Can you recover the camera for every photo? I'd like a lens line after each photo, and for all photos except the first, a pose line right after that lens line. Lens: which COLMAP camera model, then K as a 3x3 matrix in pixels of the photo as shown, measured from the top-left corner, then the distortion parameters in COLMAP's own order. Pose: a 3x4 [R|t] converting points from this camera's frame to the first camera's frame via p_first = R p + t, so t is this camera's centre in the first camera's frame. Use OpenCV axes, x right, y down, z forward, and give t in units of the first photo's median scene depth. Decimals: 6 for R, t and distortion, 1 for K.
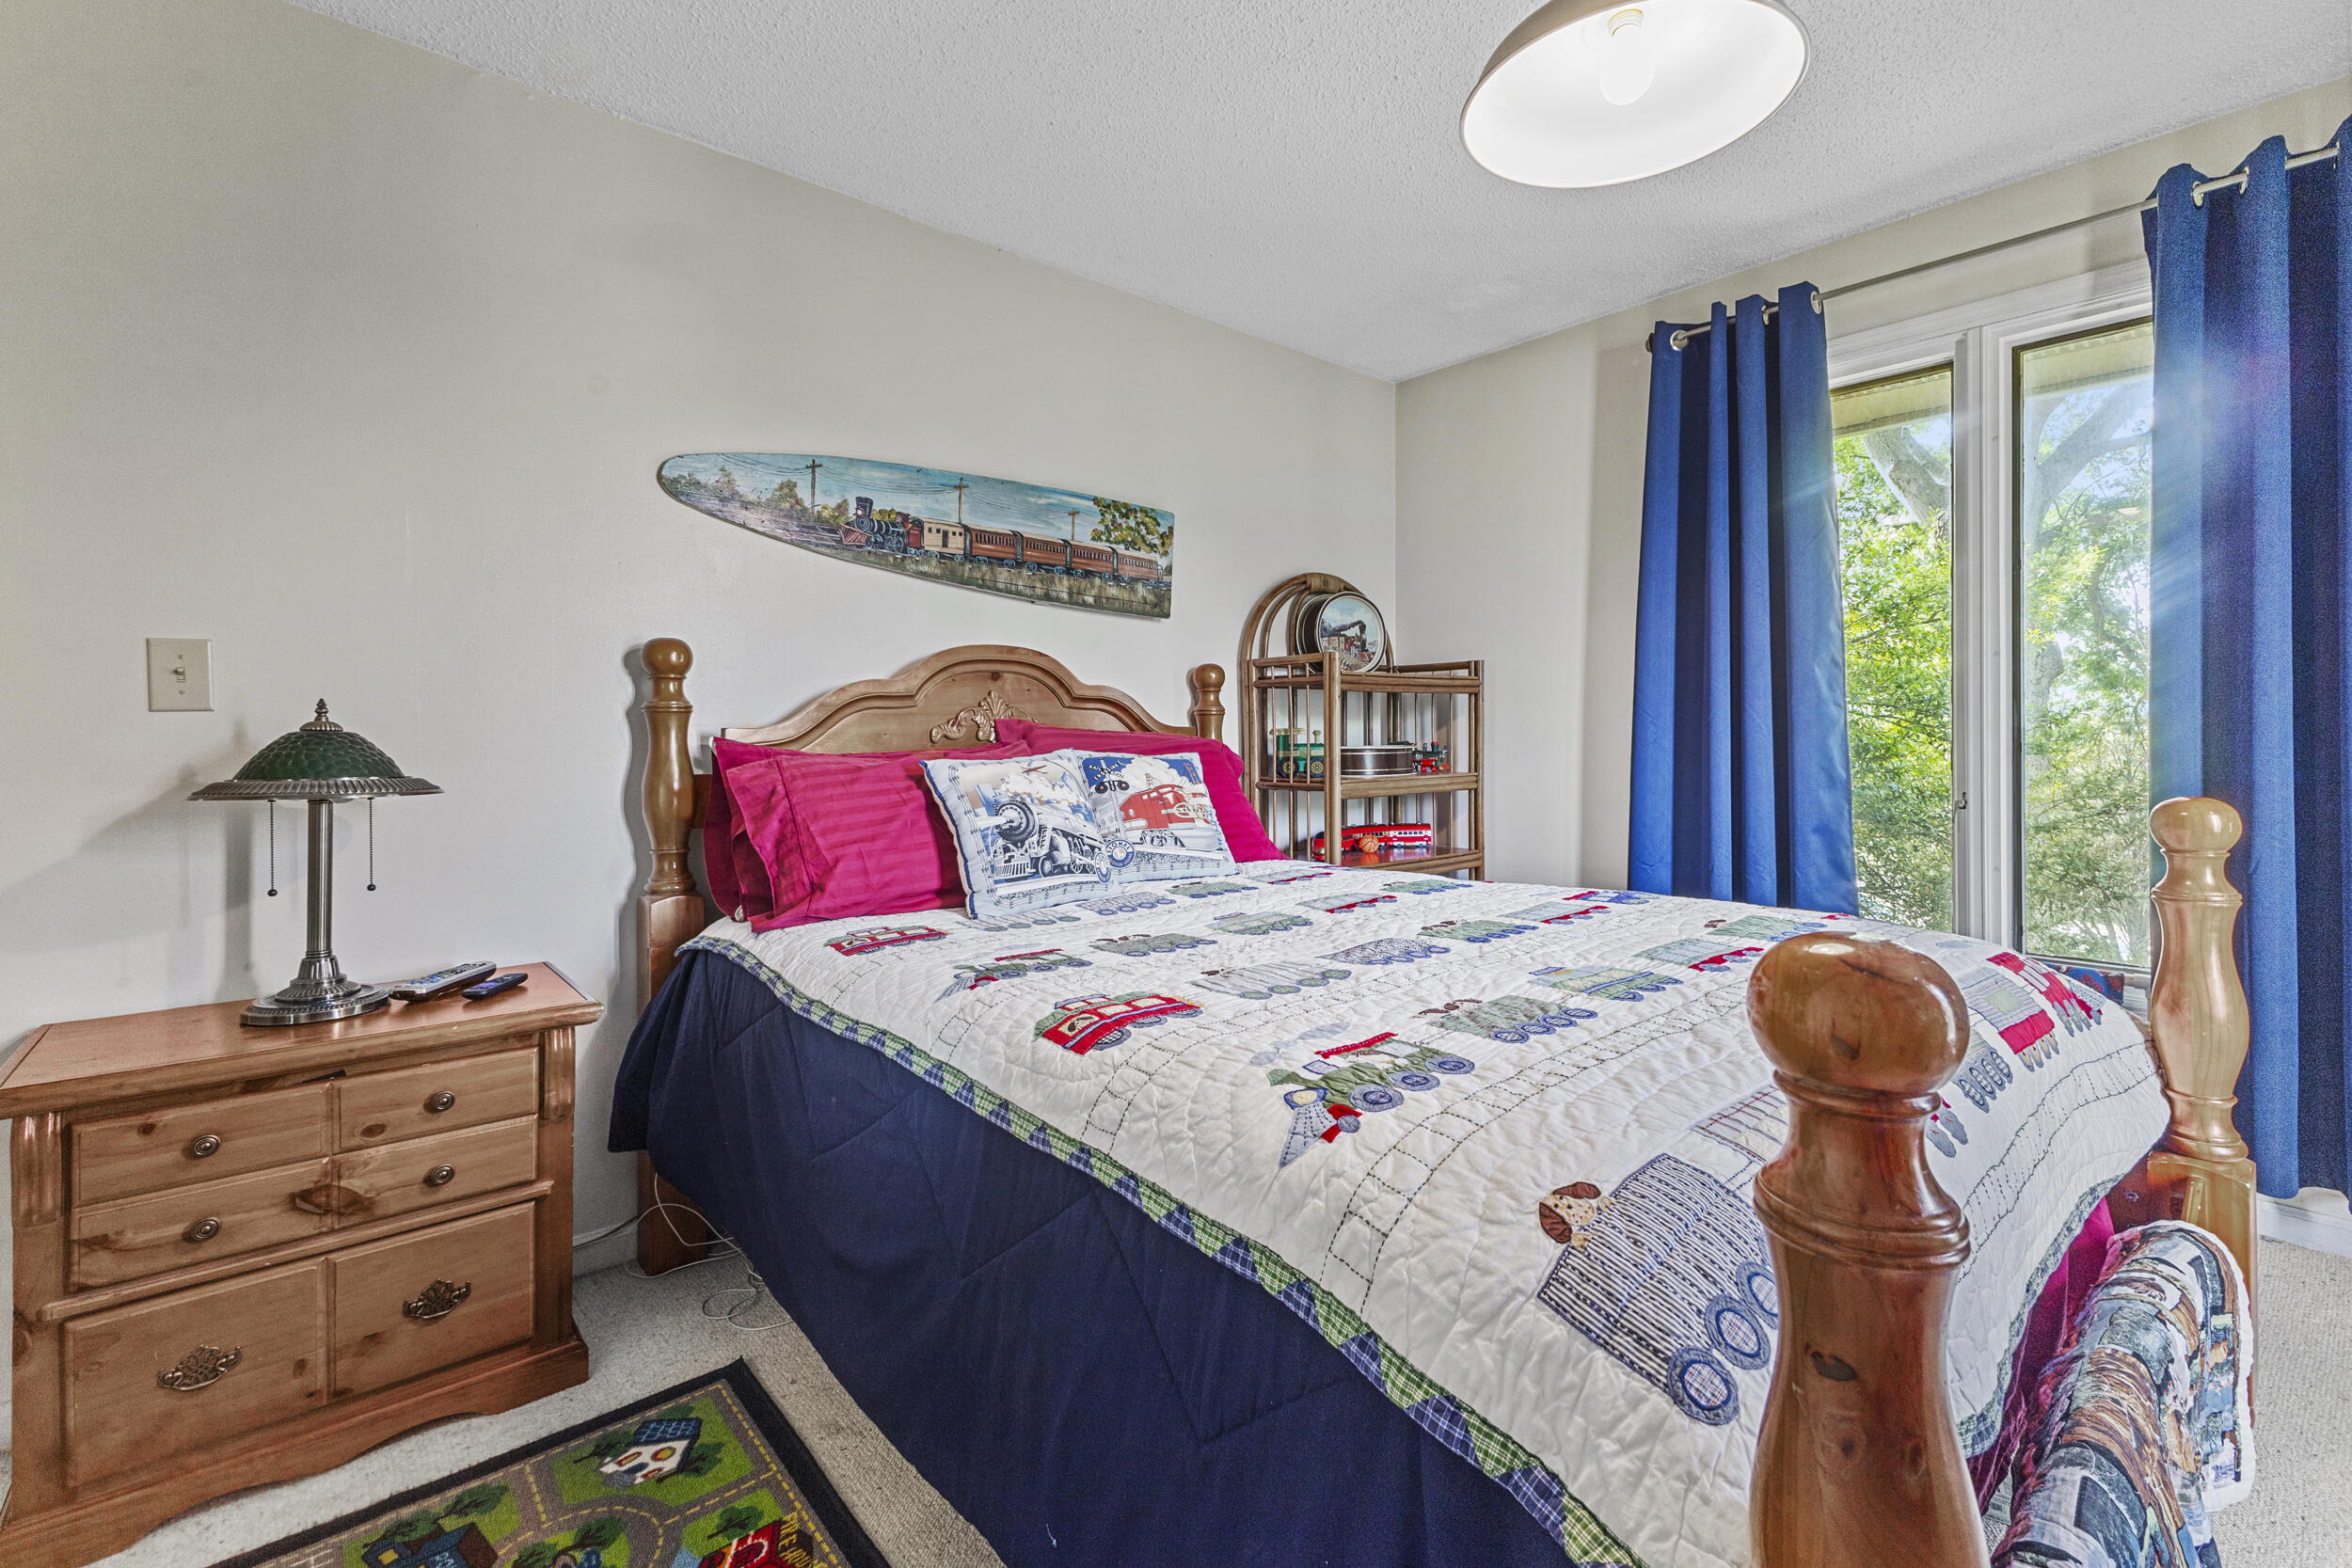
lens RADIAL K [[1051.8, 0, 1174.9], [0, 1051.8, 730.8], [0, 0, 1]] dist [0.001572, 0.000157]
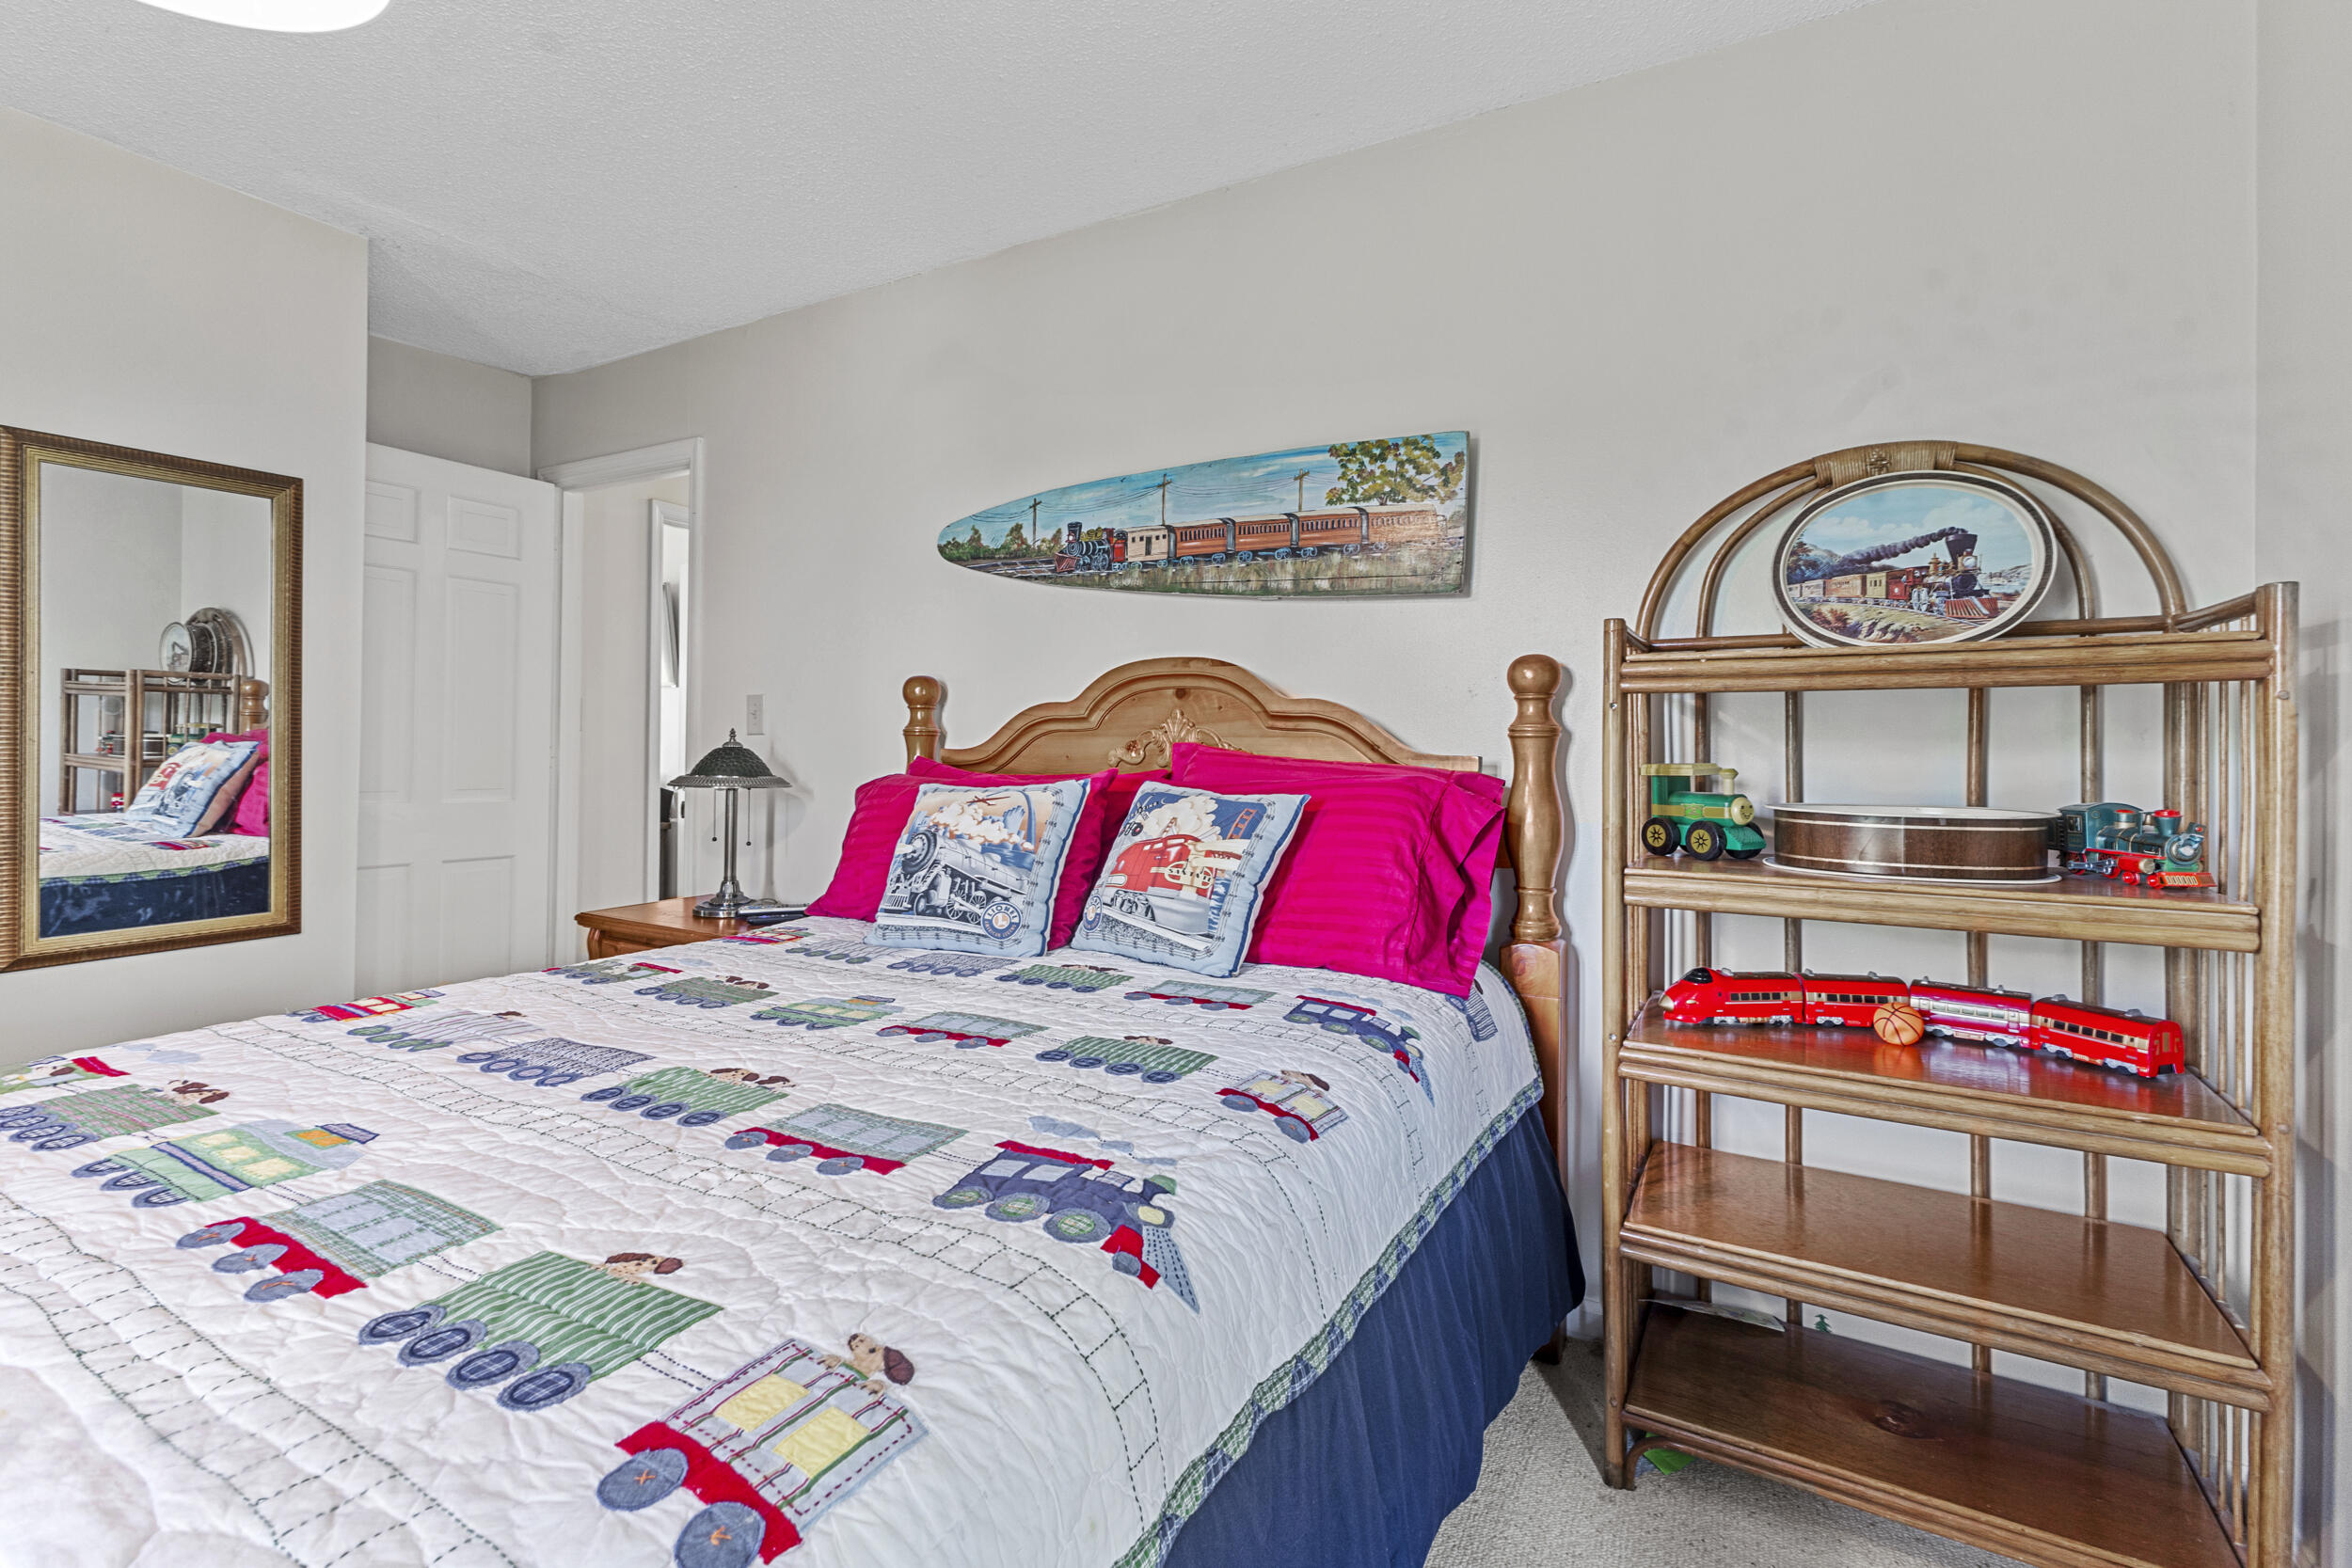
lens RADIAL K [[1051.8, 0, 1174.9], [0, 1051.8, 730.8], [0, 0, 1]] dist [0.001572, 0.000157]
pose [[0.330653, 0.001928, -0.943750, 0.636855], [-0.008660, 0.999962, -0.000992, -0.019297], [0.943713, 0.008501, 0.330657, 0.696532]]
